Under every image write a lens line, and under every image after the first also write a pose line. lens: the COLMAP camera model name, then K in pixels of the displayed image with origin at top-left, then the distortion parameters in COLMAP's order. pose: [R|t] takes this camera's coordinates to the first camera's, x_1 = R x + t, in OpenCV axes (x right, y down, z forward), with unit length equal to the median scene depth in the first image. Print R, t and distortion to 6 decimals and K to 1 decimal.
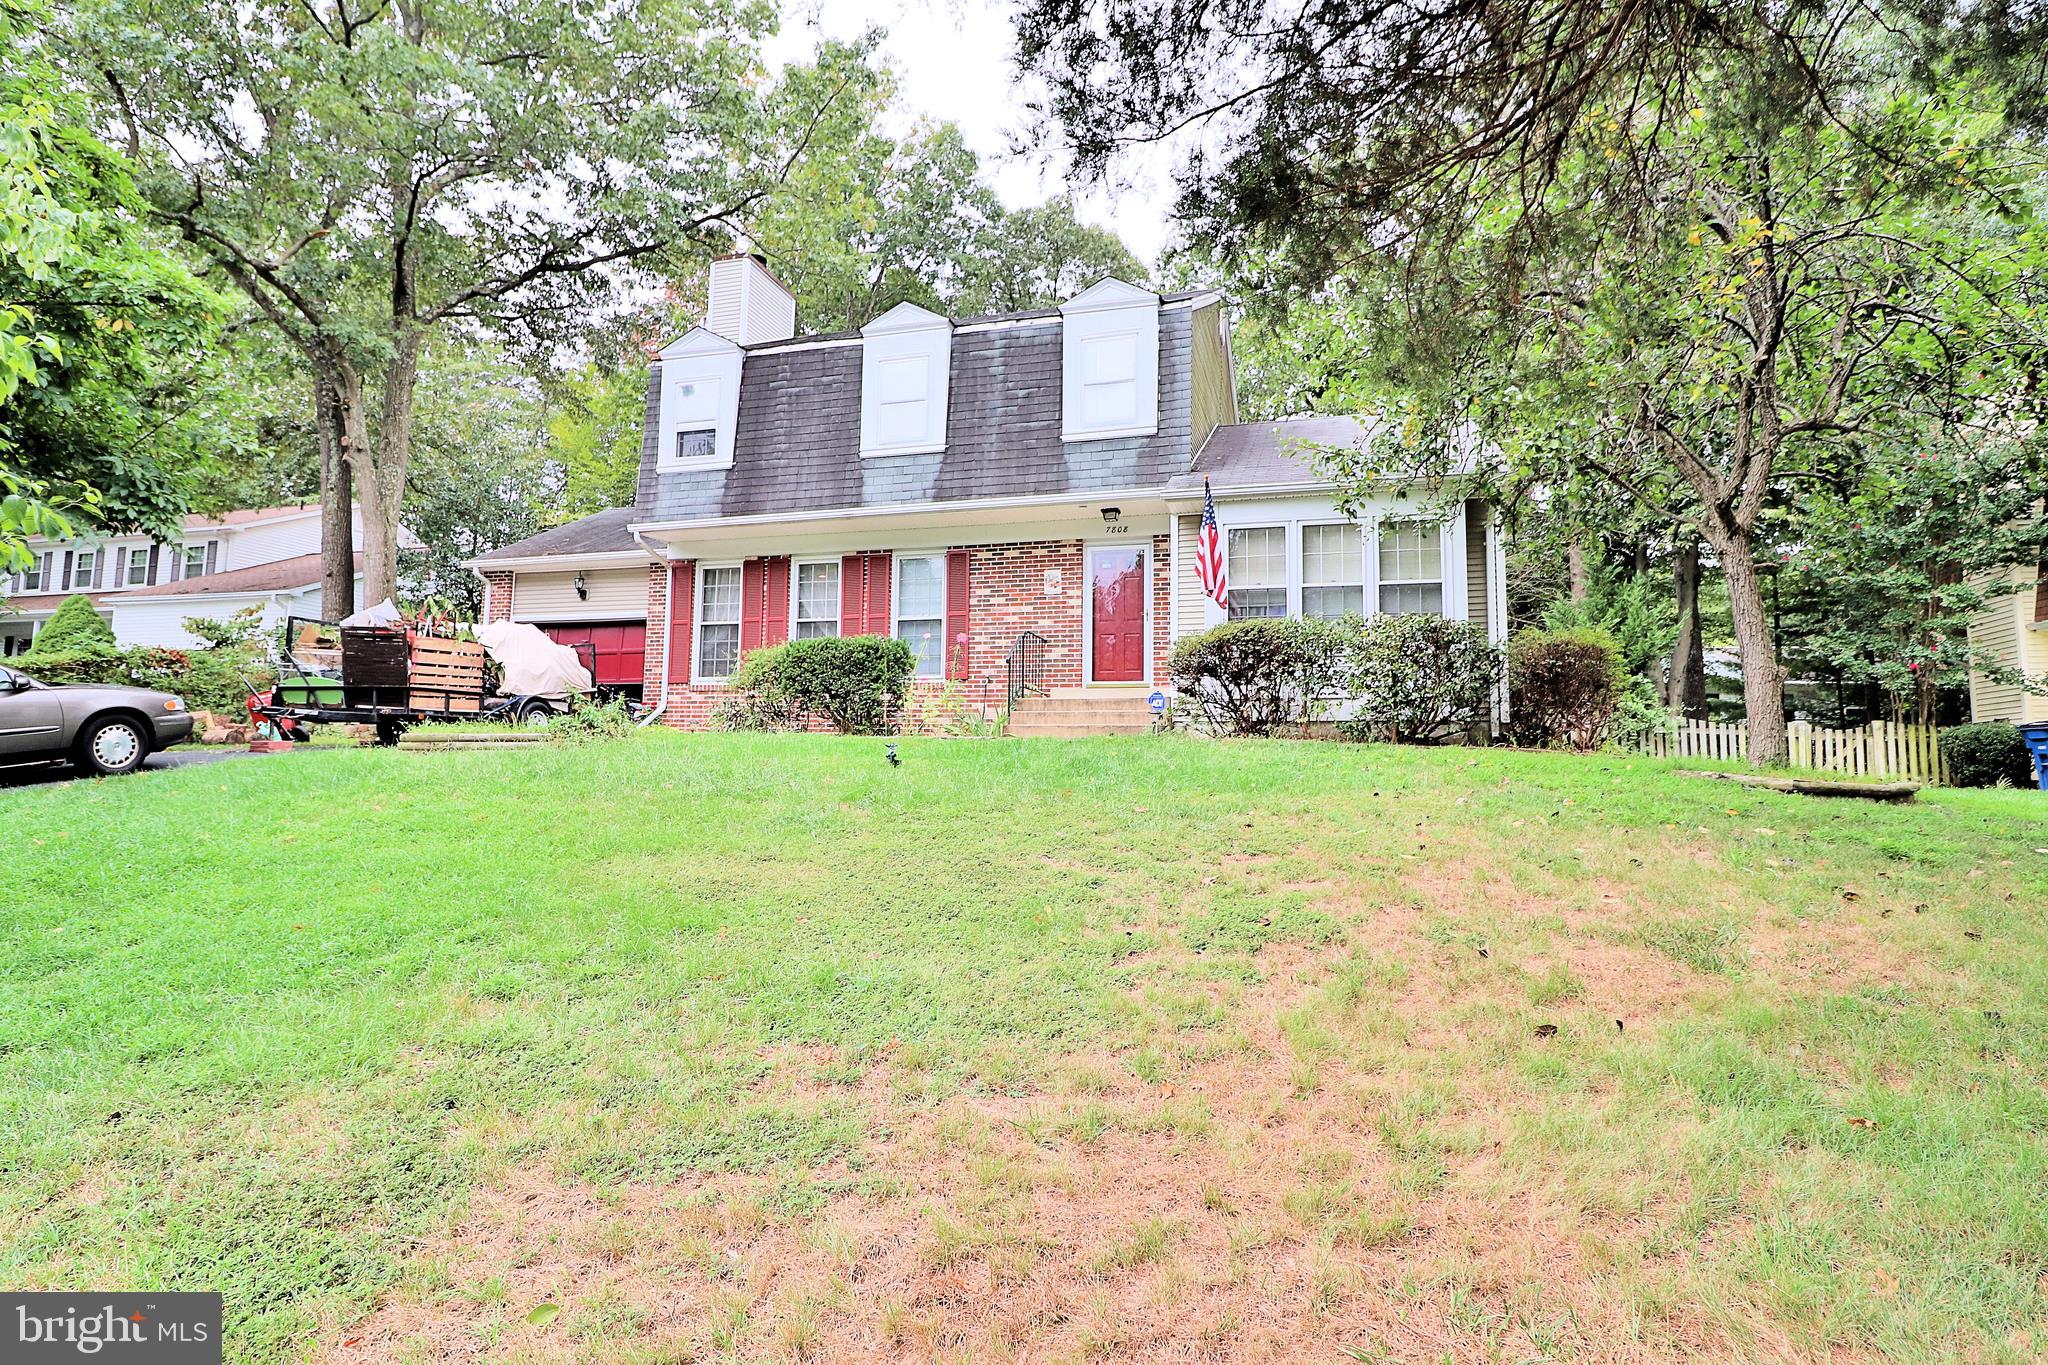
lens RADIAL K [[1058.1, 0, 1023.6], [0, 1058.1, 667.3], [0, 0, 1]] dist [0.001801, -0.015541]
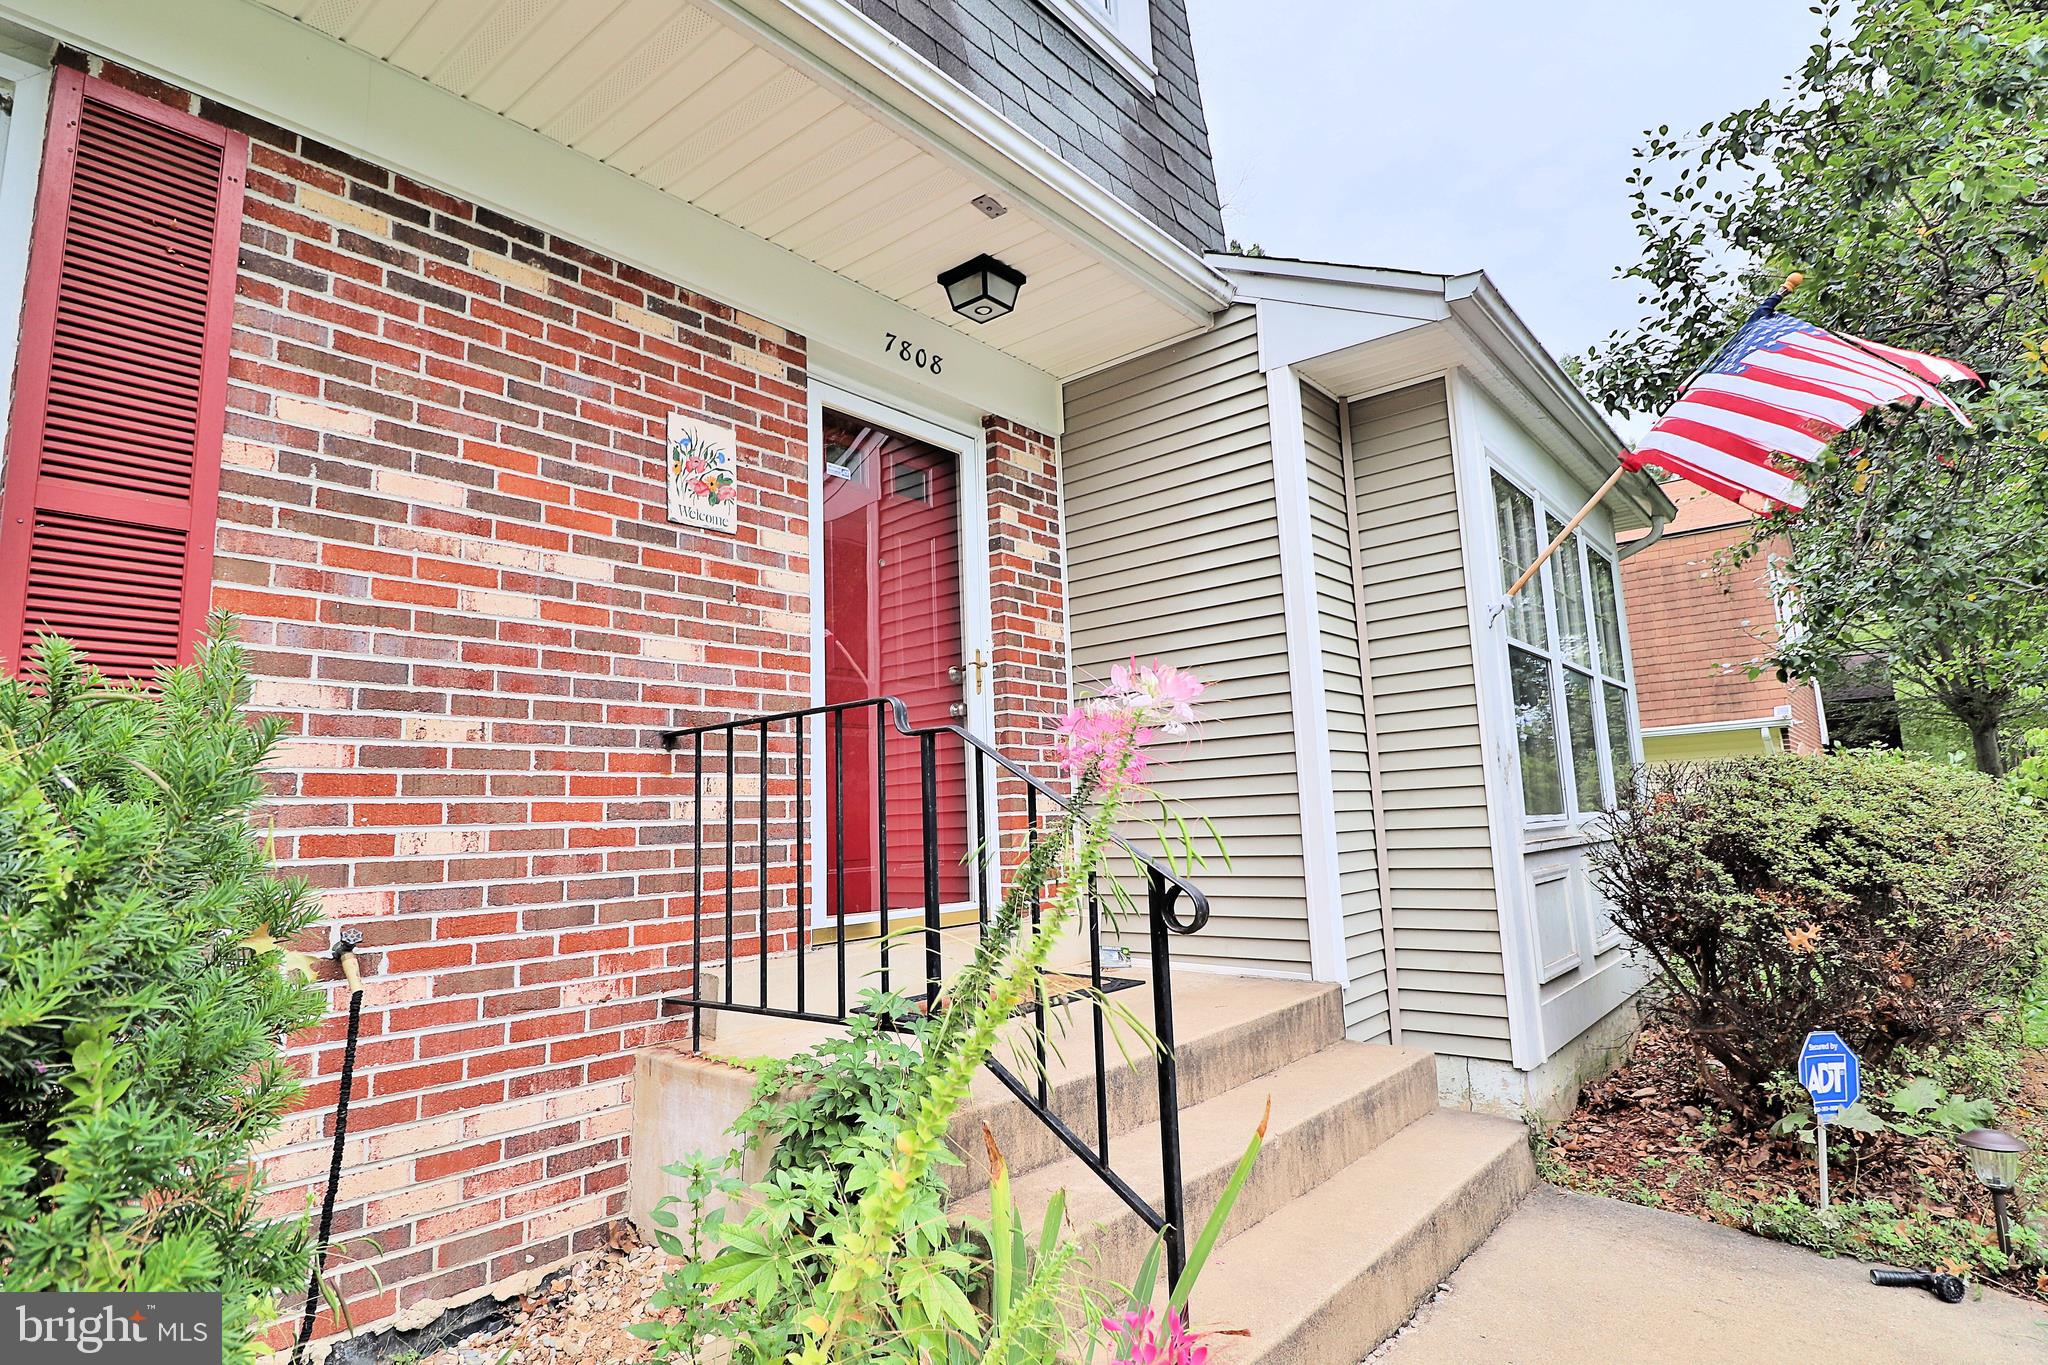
lens RADIAL K [[1058.1, 0, 1023.6], [0, 1058.1, 667.3], [0, 0, 1]] dist [0.001801, -0.015541]
pose [[0.409603, 0.110349, 0.905565, -0.140859], [-0.047868, 0.993889, -0.099460, -0.021008], [-0.911007, -0.002609, 0.412382, 0.839818]]
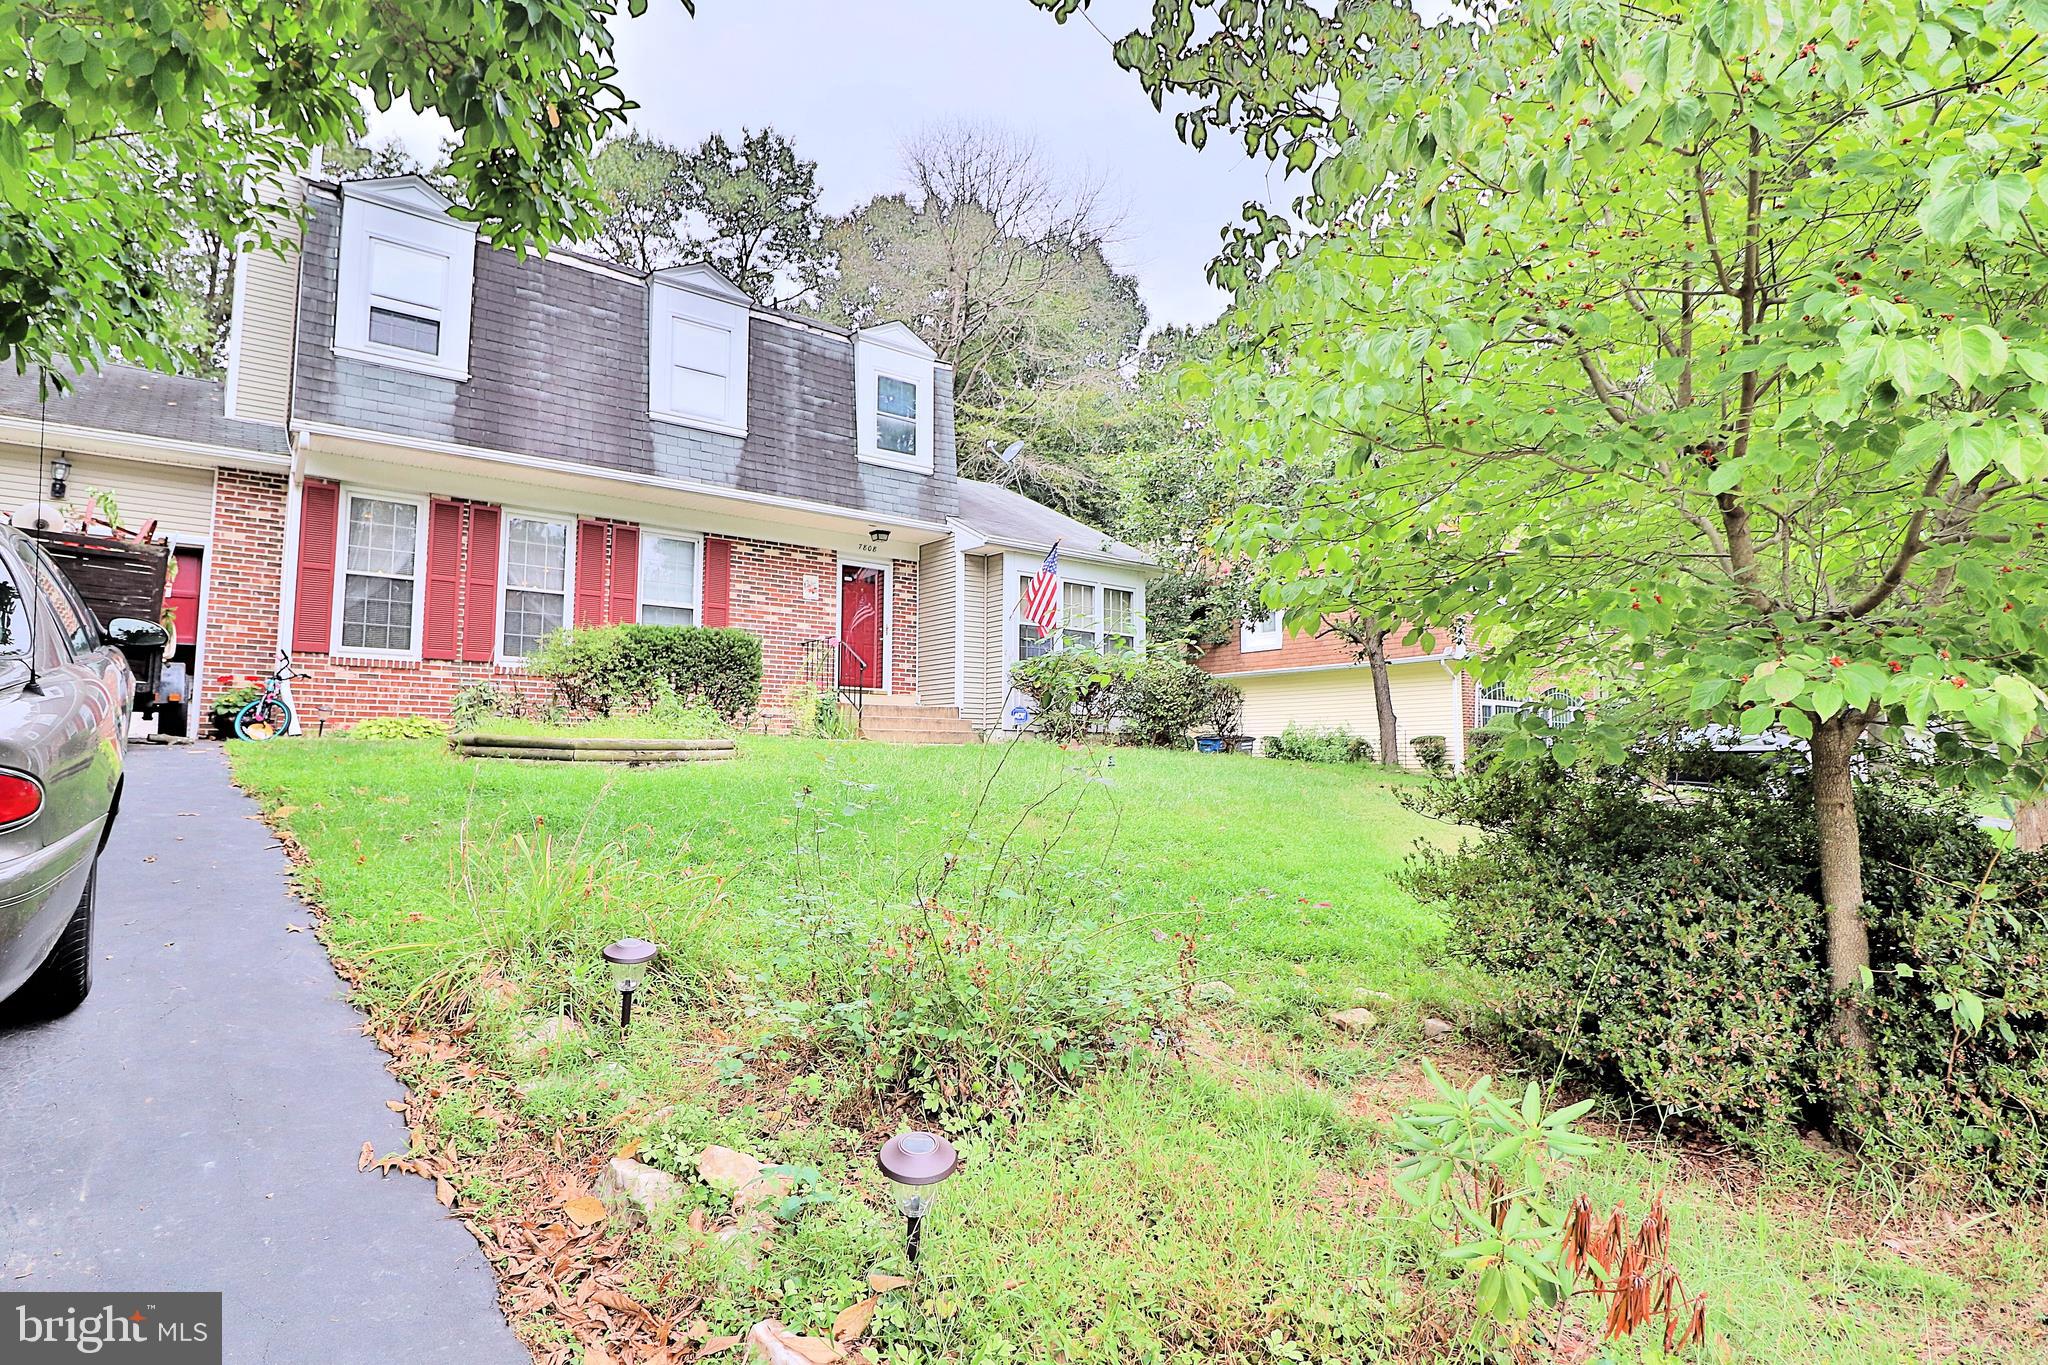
lens RADIAL K [[1058.1, 0, 1023.6], [0, 1058.1, 667.3], [0, 0, 1]] dist [0.001801, -0.015541]
pose [[0.583254, 0.065520, 0.809643, -0.675231], [-0.075724, 0.996787, -0.026114, 0.008067], [-0.808752, -0.046079, 0.586341, 0.222928]]
